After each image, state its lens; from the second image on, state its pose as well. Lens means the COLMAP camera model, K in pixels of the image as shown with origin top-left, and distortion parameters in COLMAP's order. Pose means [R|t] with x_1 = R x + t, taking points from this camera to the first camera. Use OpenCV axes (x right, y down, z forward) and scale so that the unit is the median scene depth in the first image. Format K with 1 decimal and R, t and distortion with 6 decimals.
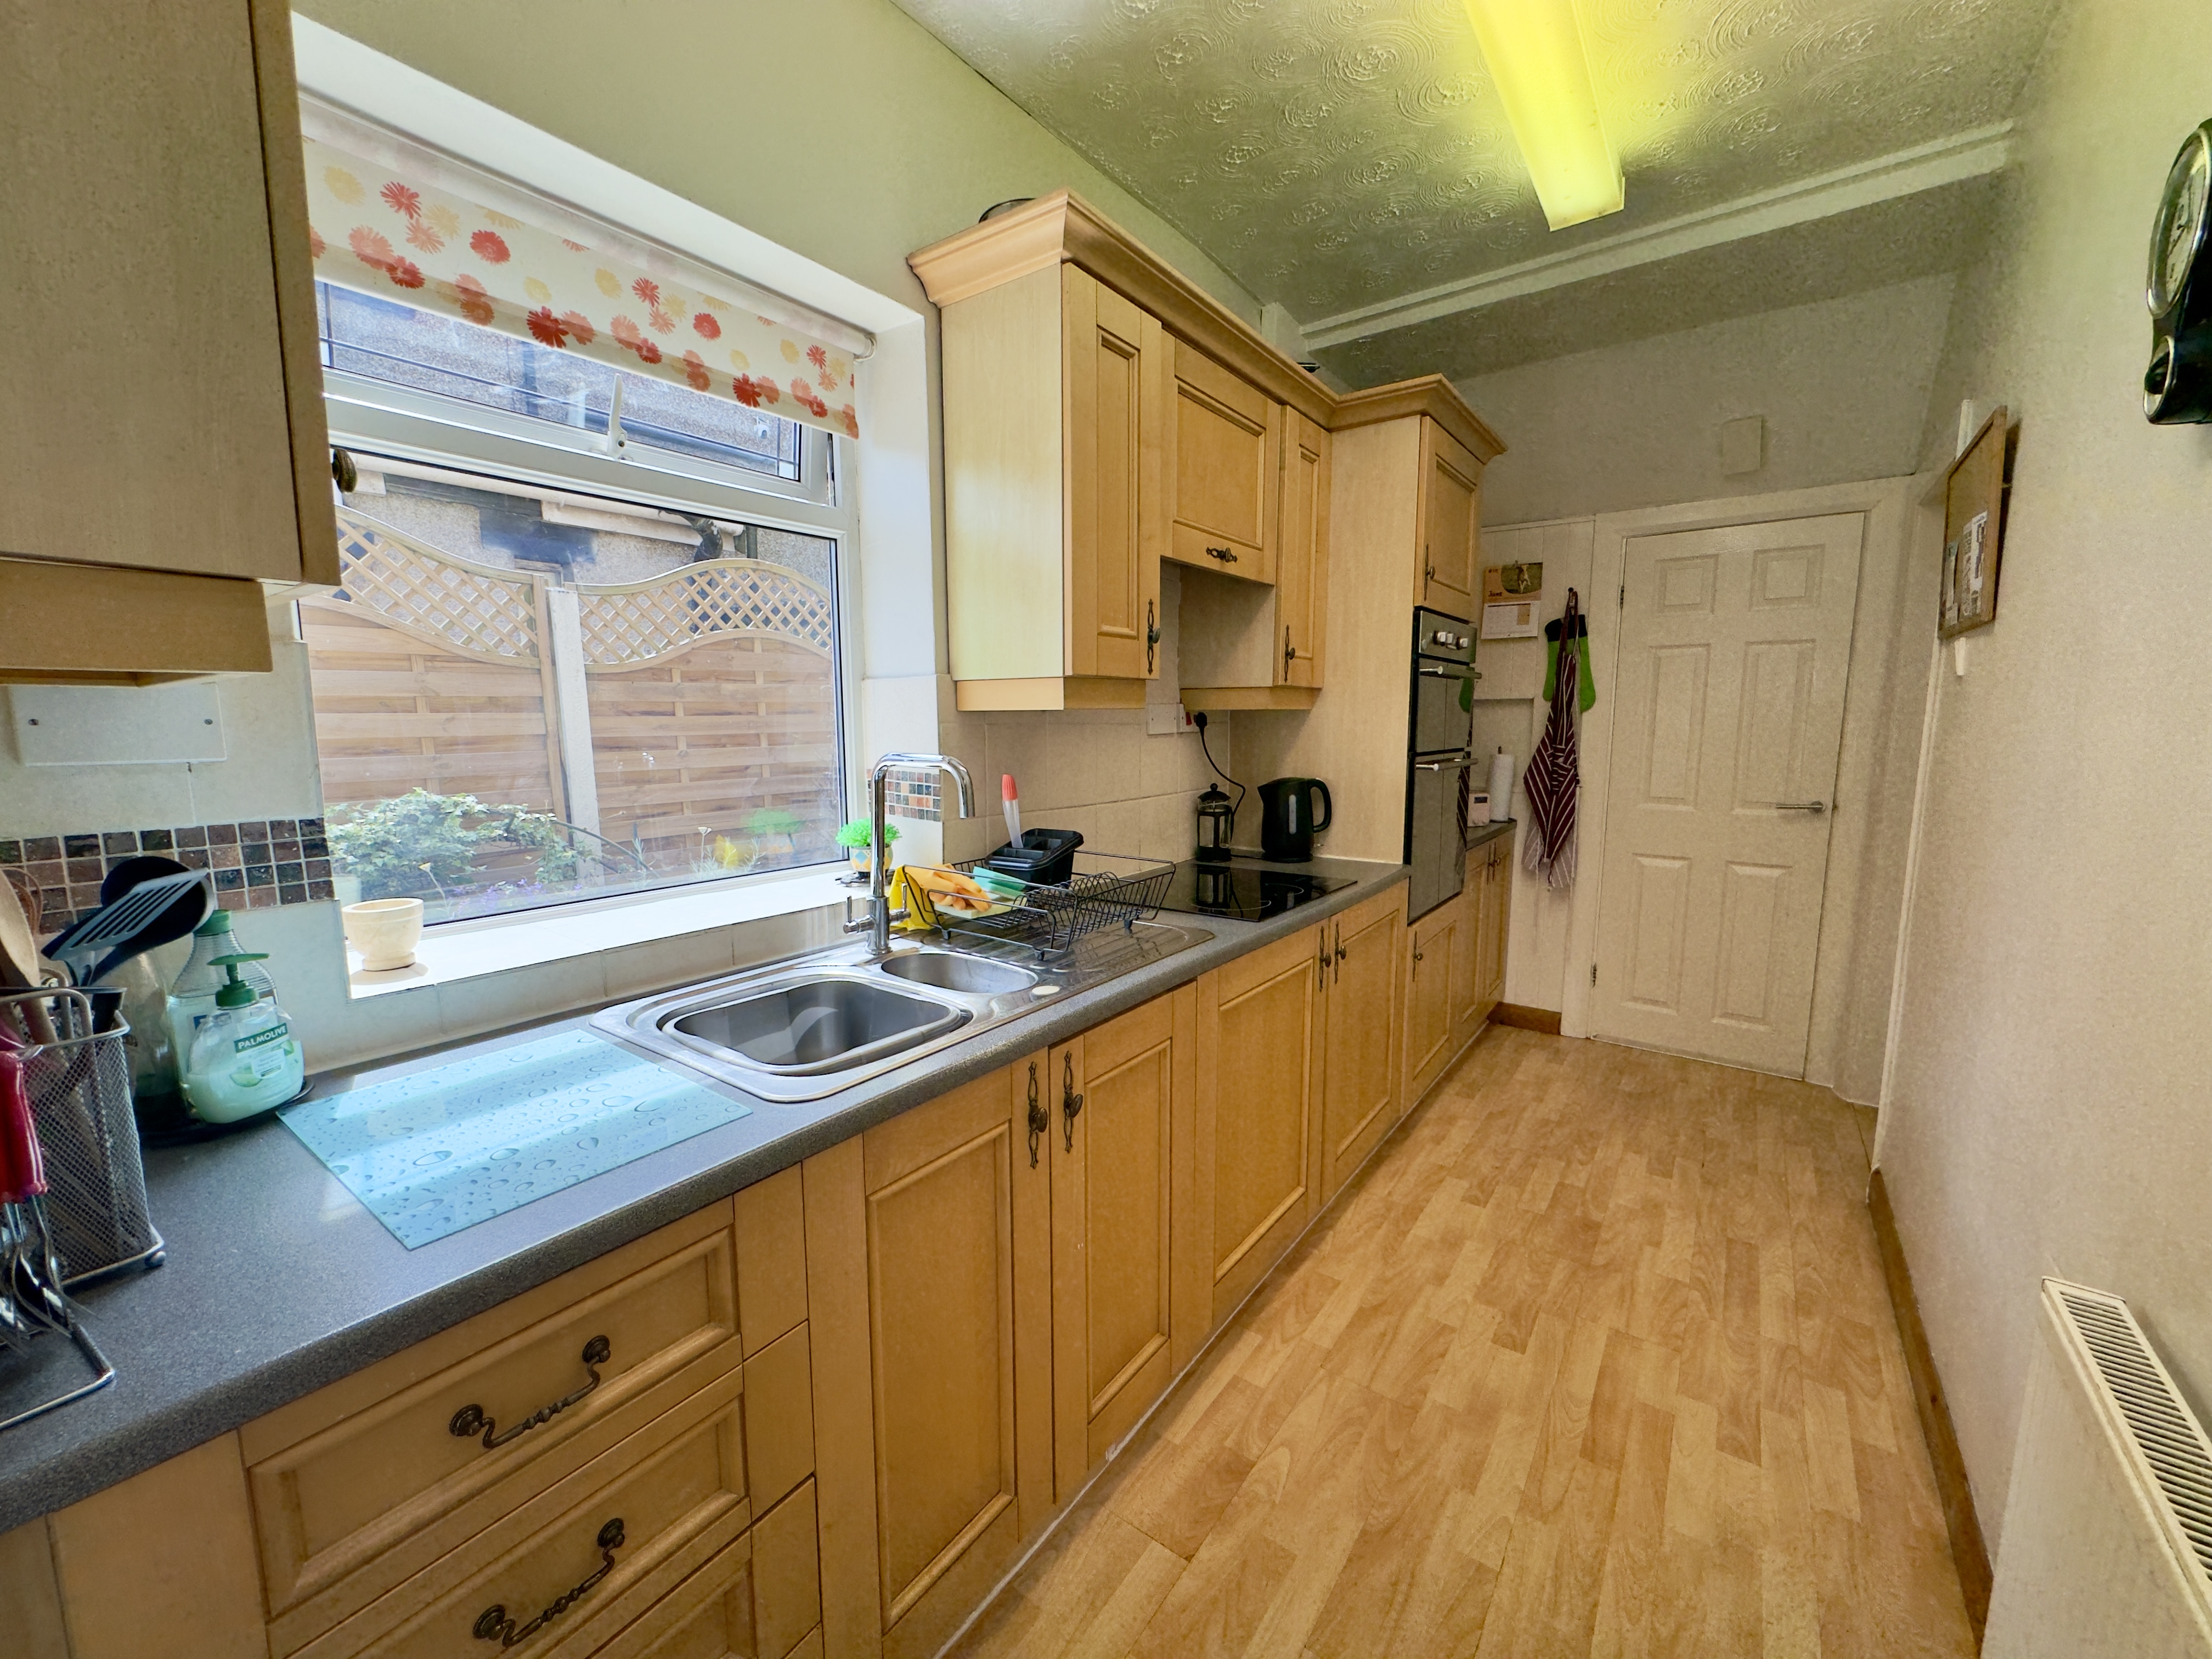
lens RADIAL K [[881.0, 0, 1104.4], [0, 881.0, 828.3], [0, 0, 1]] dist [-0.004499, -0.000316]
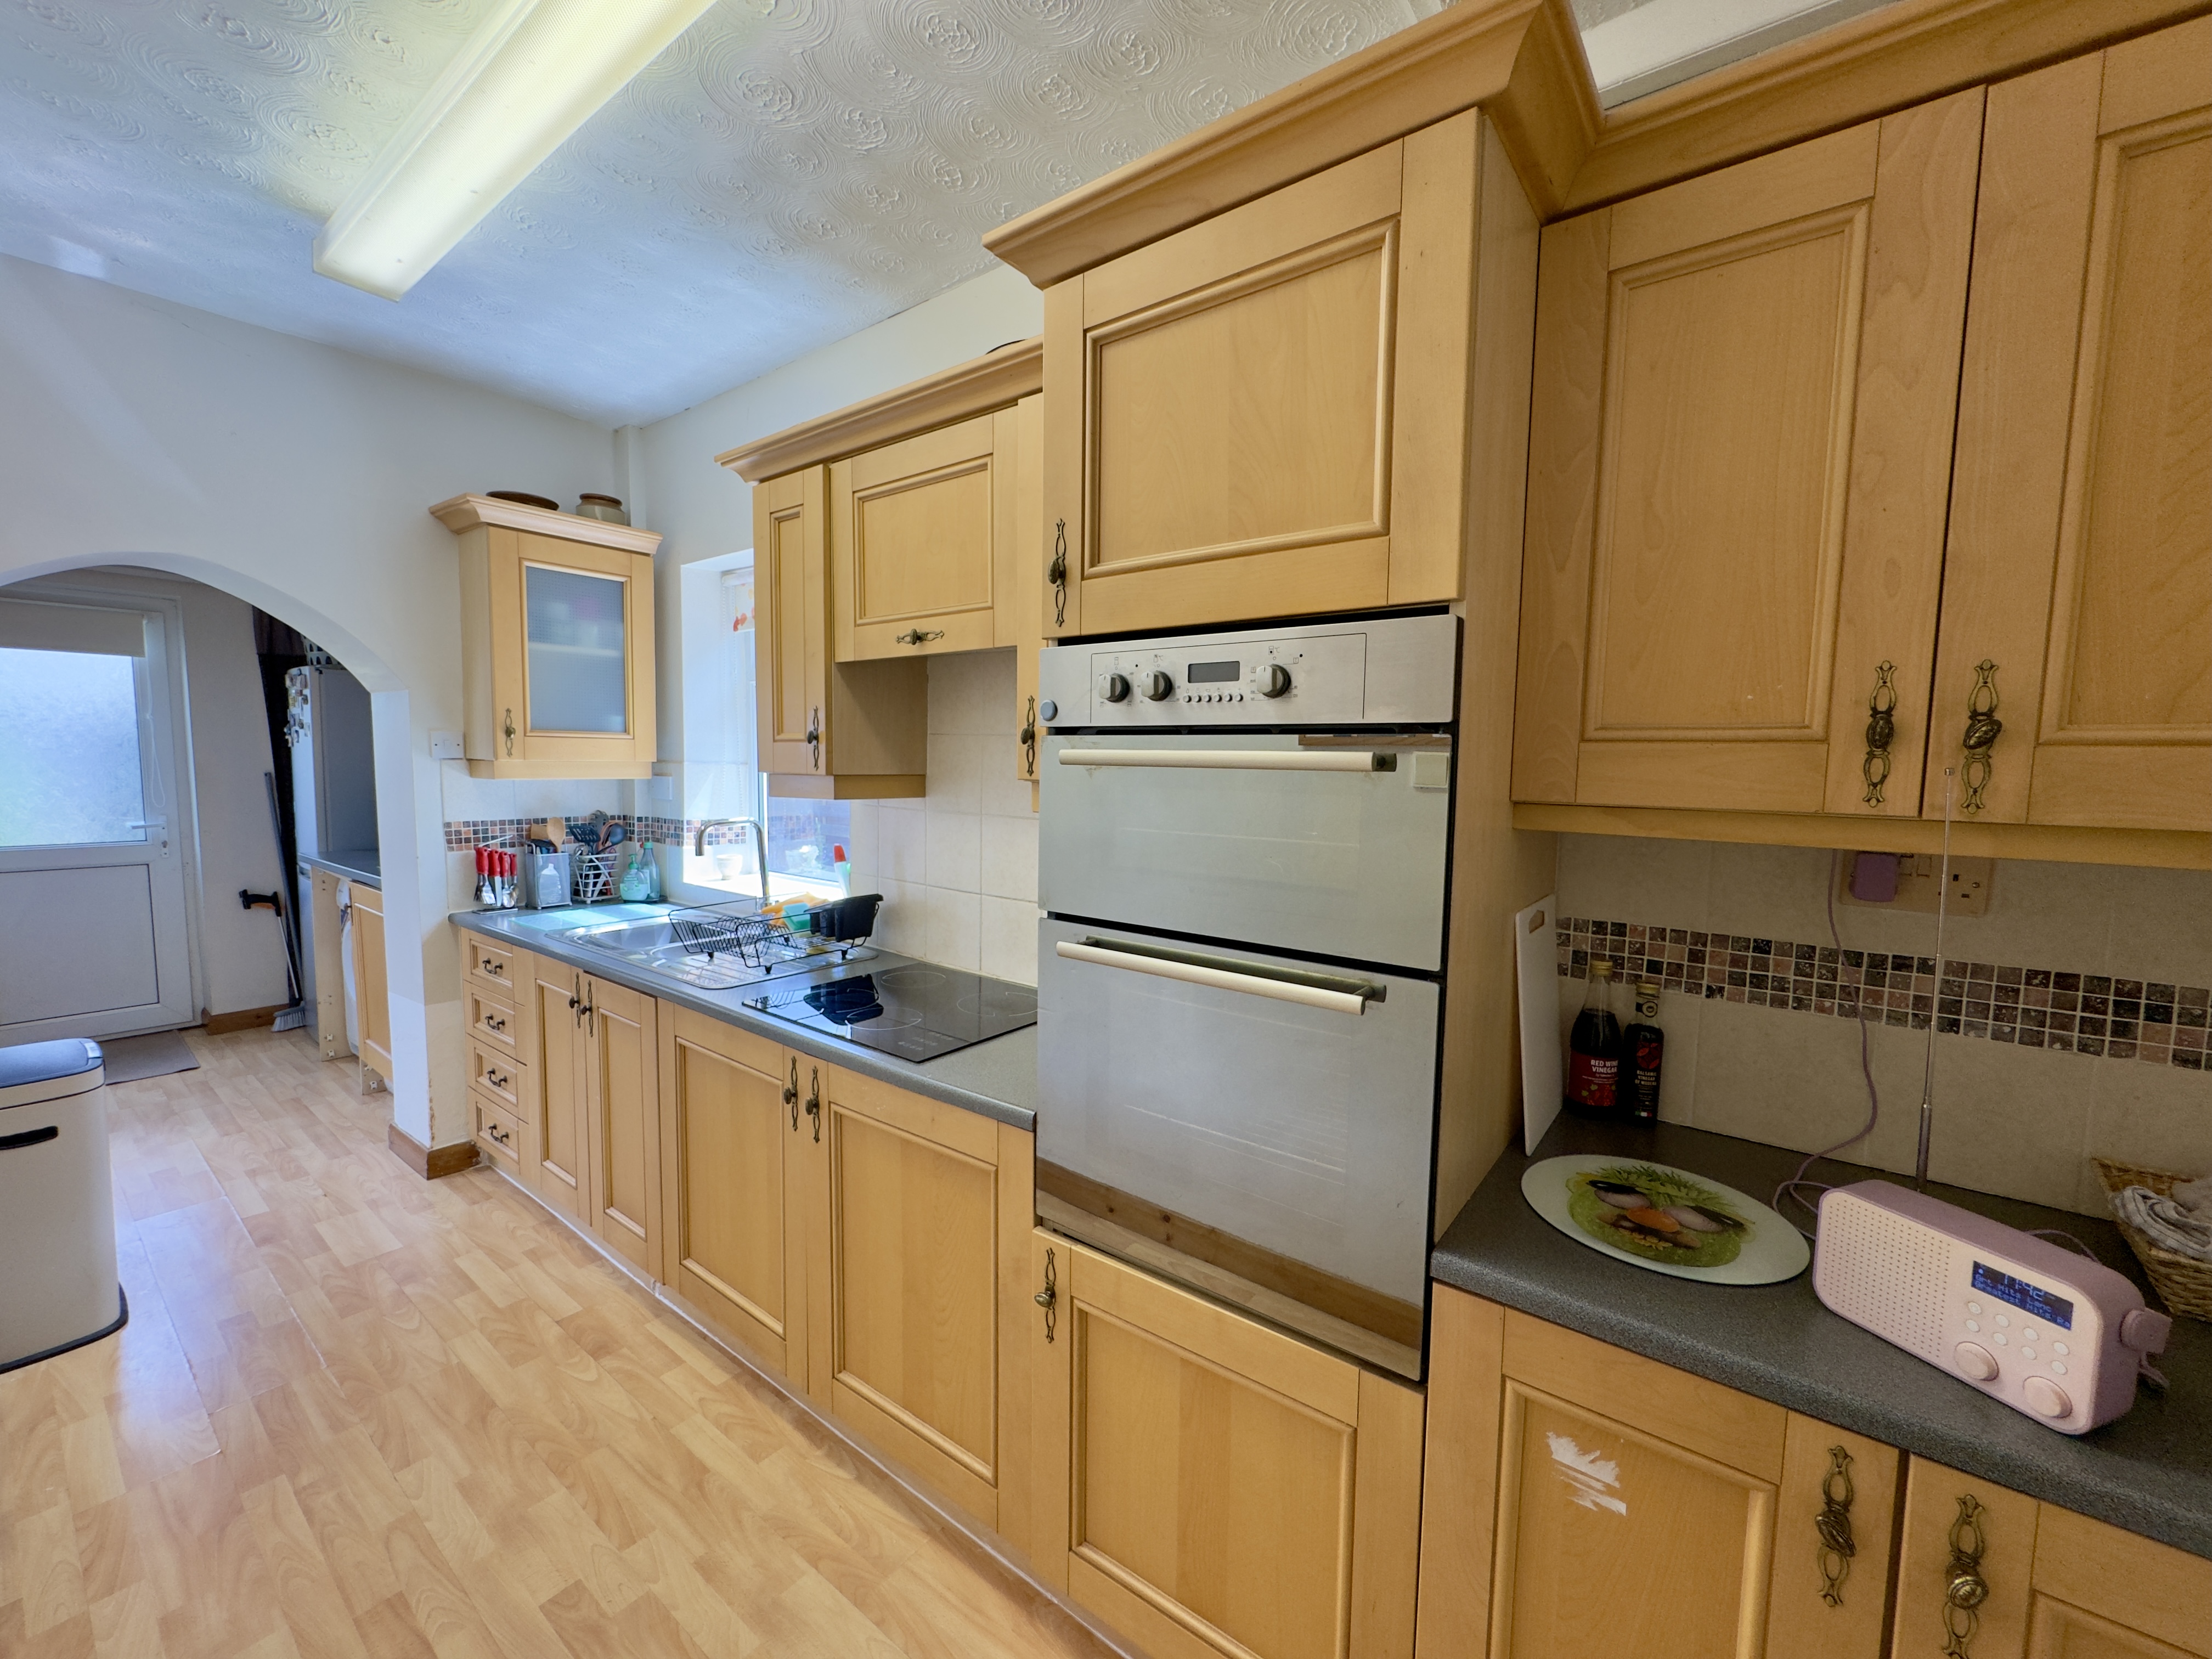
lens RADIAL K [[881.0, 0, 1104.4], [0, 881.0, 828.3], [0, 0, 1]] dist [-0.004499, -0.000316]
pose [[-0.018833, 0.085960, -0.996121, 1.218846], [-0.141233, 0.986079, 0.087763, -0.260469], [0.989797, 0.142338, -0.006431, 1.425094]]
